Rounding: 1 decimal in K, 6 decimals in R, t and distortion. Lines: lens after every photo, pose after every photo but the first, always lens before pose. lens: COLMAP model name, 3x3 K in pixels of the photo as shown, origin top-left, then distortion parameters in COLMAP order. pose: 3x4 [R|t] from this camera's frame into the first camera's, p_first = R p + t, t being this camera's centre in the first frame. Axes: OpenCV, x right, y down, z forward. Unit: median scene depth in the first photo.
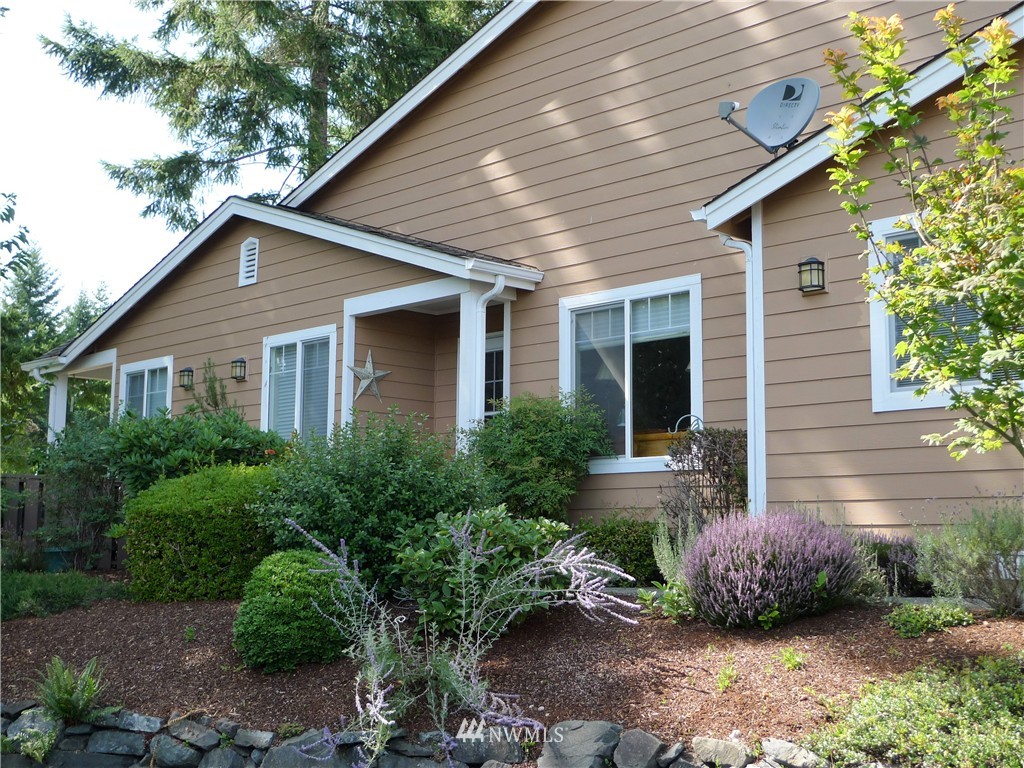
lens RADIAL K [[1307.6, 0, 512.0], [0, 1307.6, 384.0], [0, 0, 1]] dist [-0.005815, -0.020029]
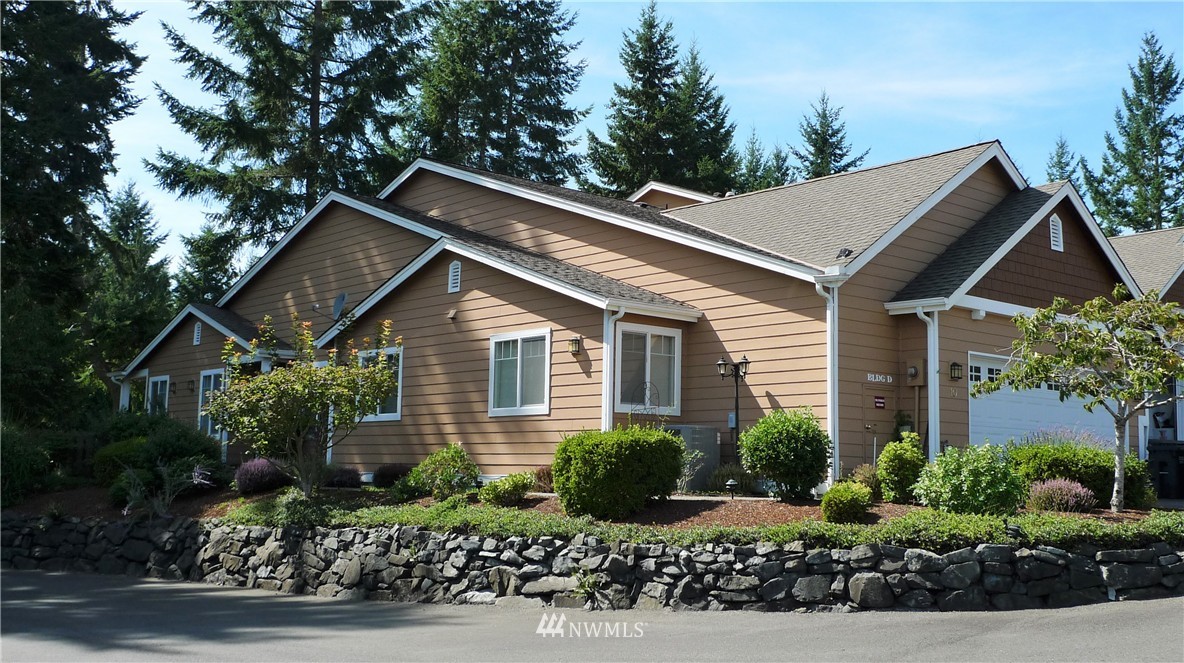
lens RADIAL K [[1235.0, 0, 592.0], [0, 1235.0, 331.5], [0, 0, 1]] dist [0.007654, 0.007929]
pose [[0.997283, 0.005979, -0.073422, 0.572173], [-0.005540, 0.999966, 0.006184, -0.112024], [0.073457, -0.005760, 0.997282, -0.928011]]
